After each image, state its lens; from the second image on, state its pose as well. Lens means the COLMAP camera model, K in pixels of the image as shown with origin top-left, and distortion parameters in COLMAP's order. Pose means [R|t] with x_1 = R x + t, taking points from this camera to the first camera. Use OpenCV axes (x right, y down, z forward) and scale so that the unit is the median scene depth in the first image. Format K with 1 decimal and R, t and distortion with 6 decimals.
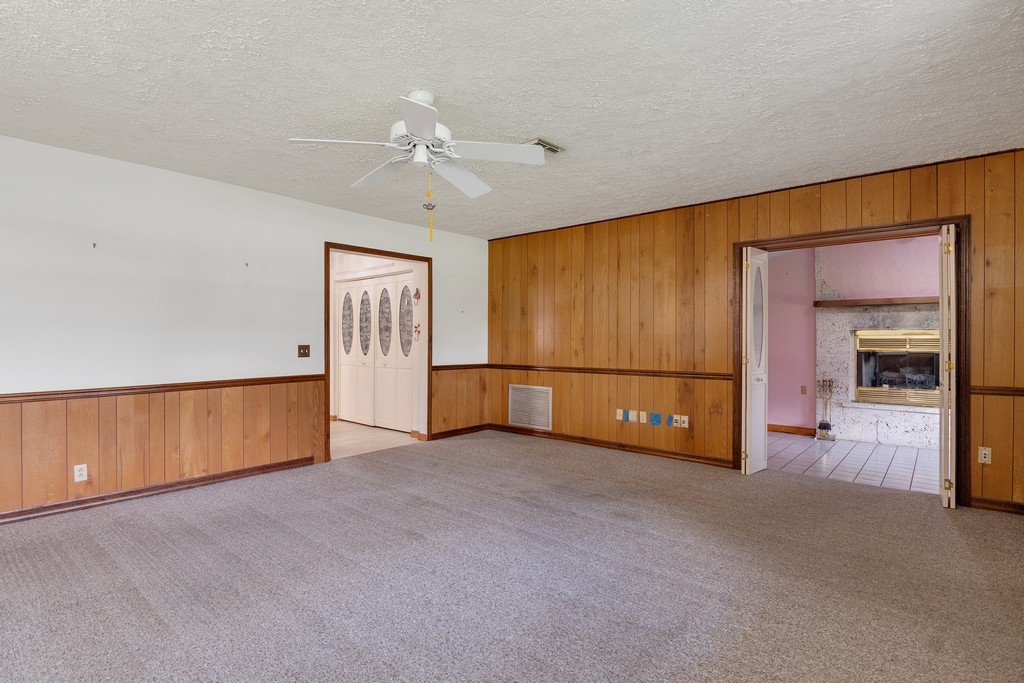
lens RADIAL K [[499.8, 0, 510.8], [0, 499.8, 340.0], [0, 0, 1]] dist [-0.015240, -0.005029]
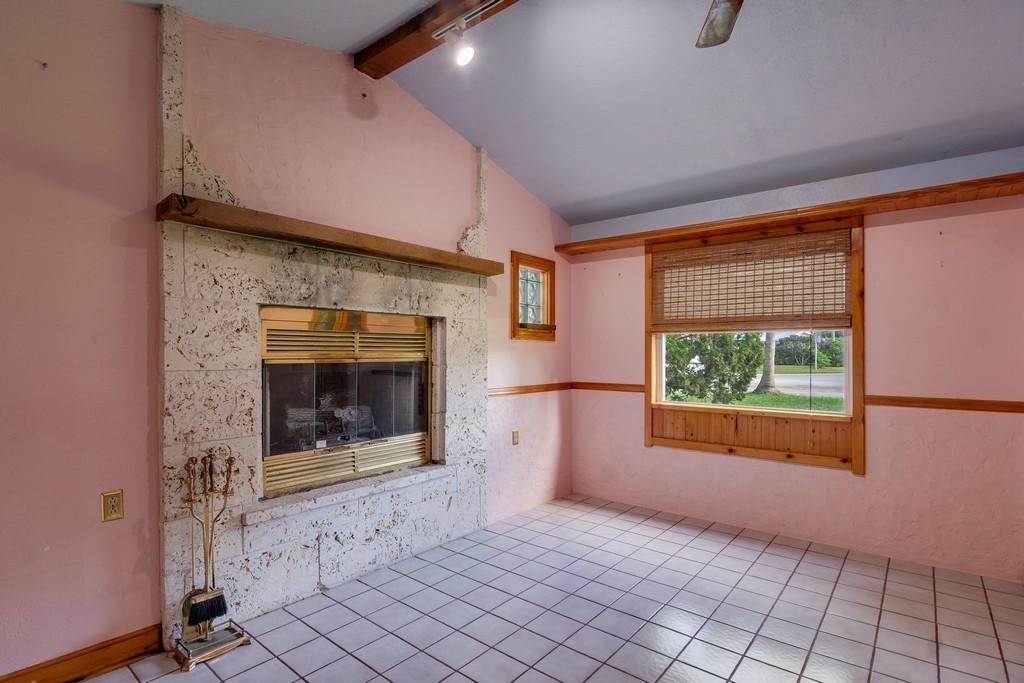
lens RADIAL K [[499.8, 0, 508.2], [0, 499.8, 350.8], [0, 0, 1]] dist [-0.015240, -0.005029]
pose [[0.018854, 0.003626, 0.999816, 0.273749], [-0.000374, 0.999993, -0.003620, 0.012423], [-0.999822, -0.000305, 0.018856, 0.669529]]
